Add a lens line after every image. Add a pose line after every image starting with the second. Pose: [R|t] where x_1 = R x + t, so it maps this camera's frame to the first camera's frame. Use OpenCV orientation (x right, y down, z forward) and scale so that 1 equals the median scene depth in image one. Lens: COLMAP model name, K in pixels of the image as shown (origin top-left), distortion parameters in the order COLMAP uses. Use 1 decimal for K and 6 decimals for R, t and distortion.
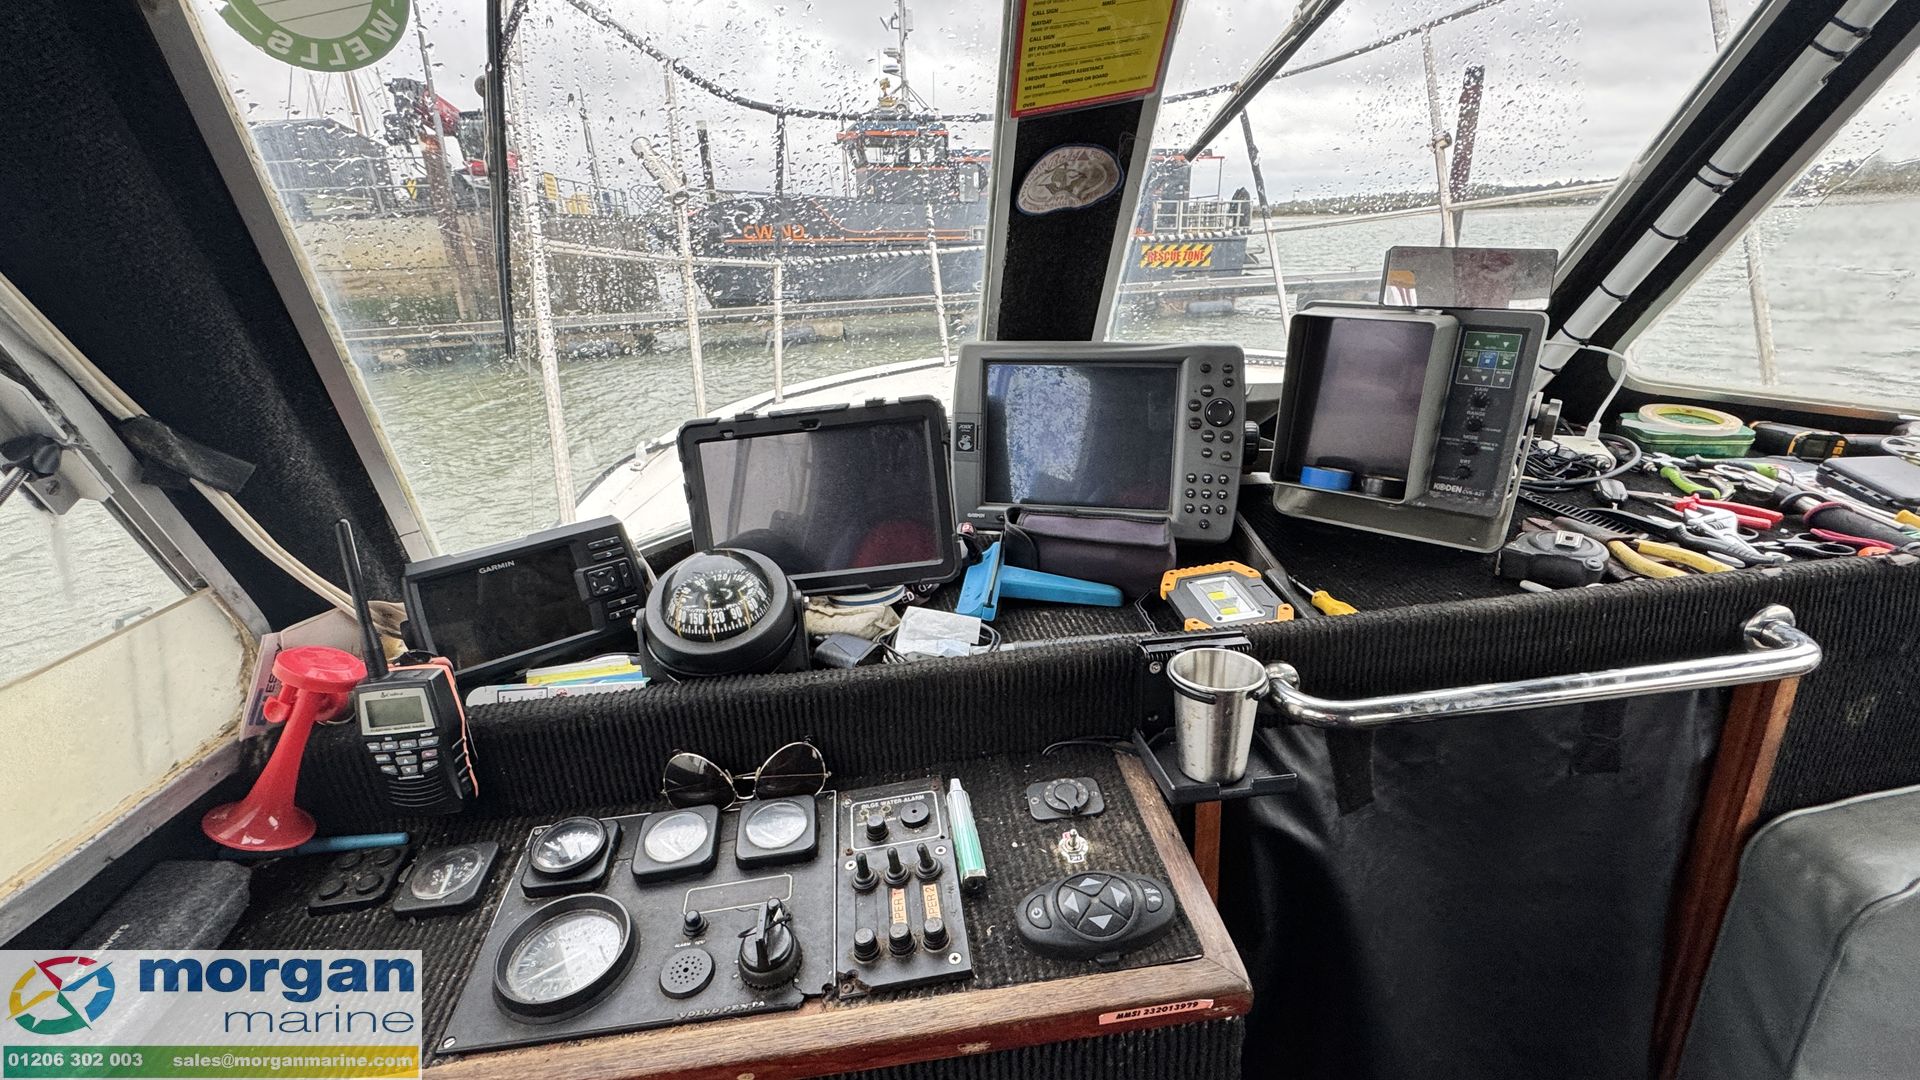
lens RADIAL K [[848.0, 0, 956.4], [0, 848.0, 537.5], [0, 0, 1]] dist [-0.004517, -0.000035]
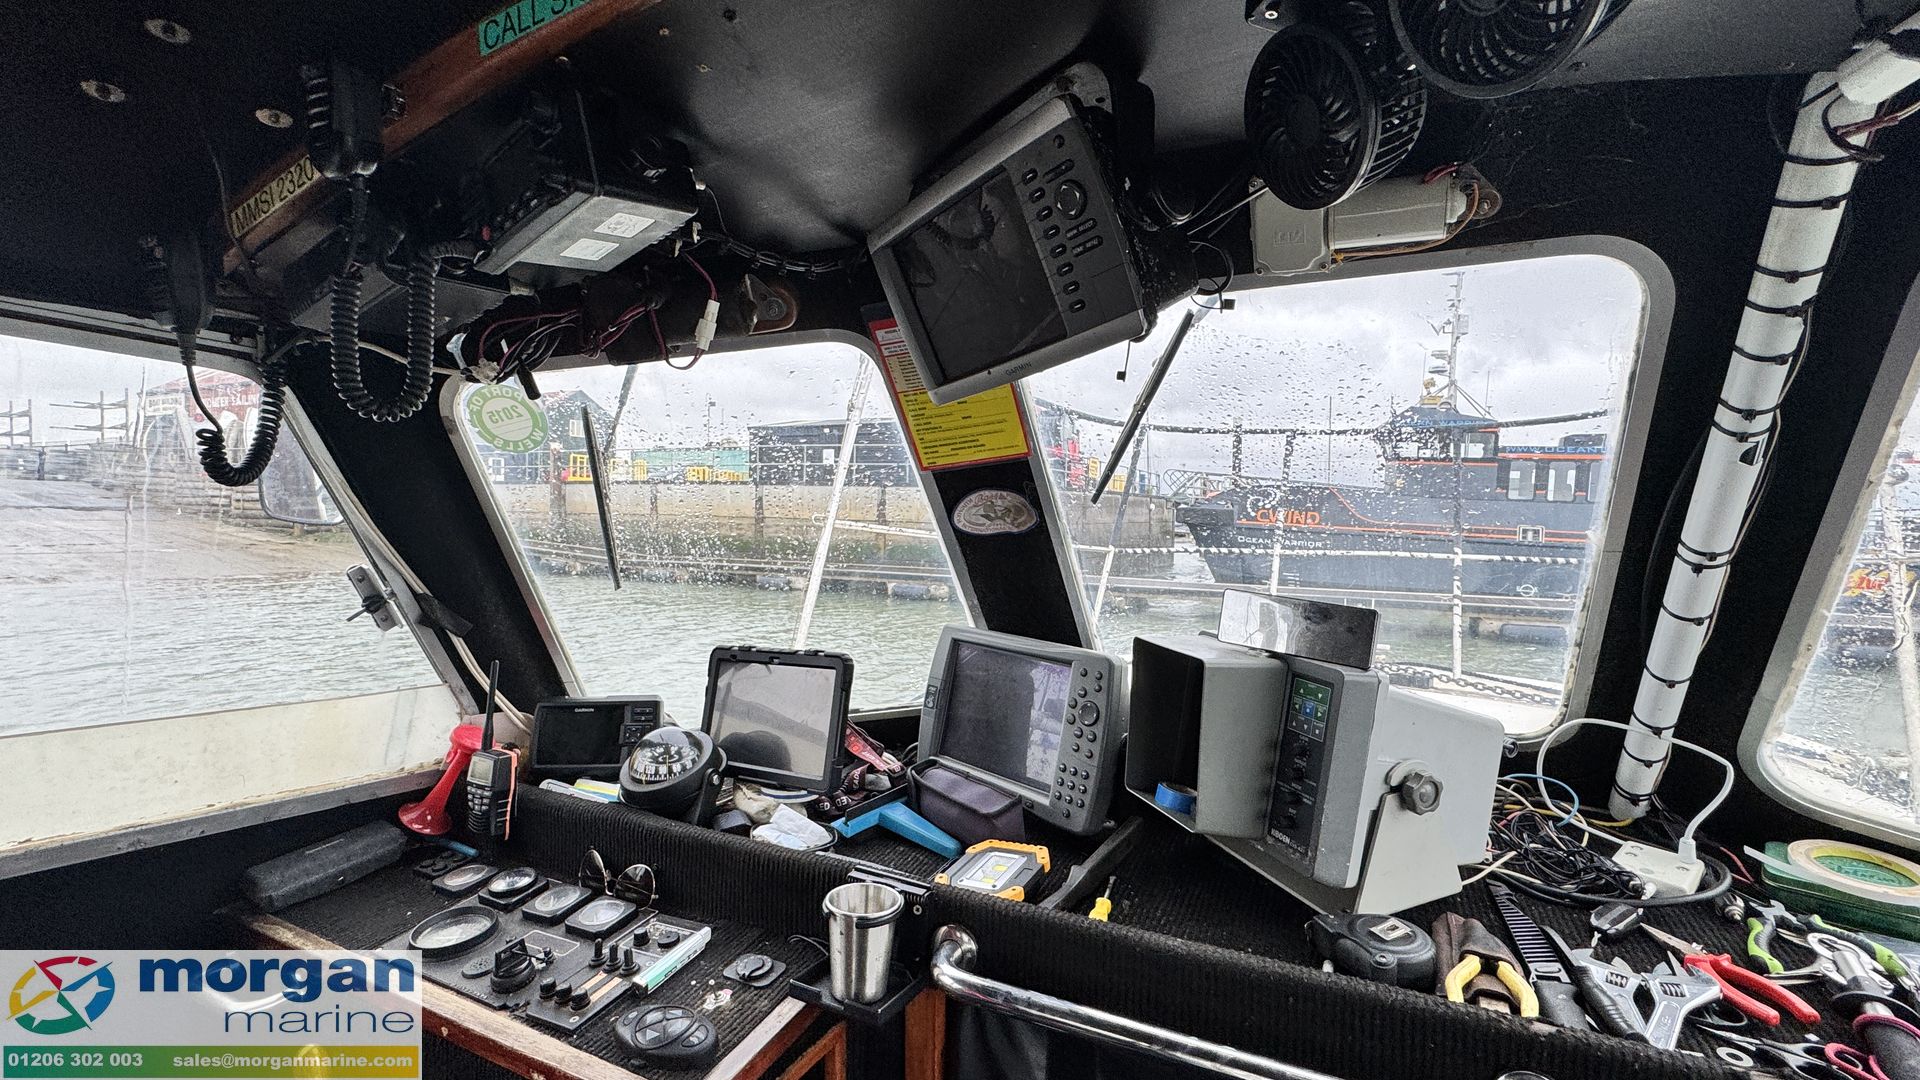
lens RADIAL K [[844.5, 0, 957.7], [0, 844.5, 535.4], [0, 0, 1]] dist [-0.003595, -0.000656]
pose [[0.829925, 0.080252, -0.552073, 0.828048], [-0.247829, 0.939627, -0.235970, -0.067165], [0.499805, 0.332657, 0.799709, -0.064025]]
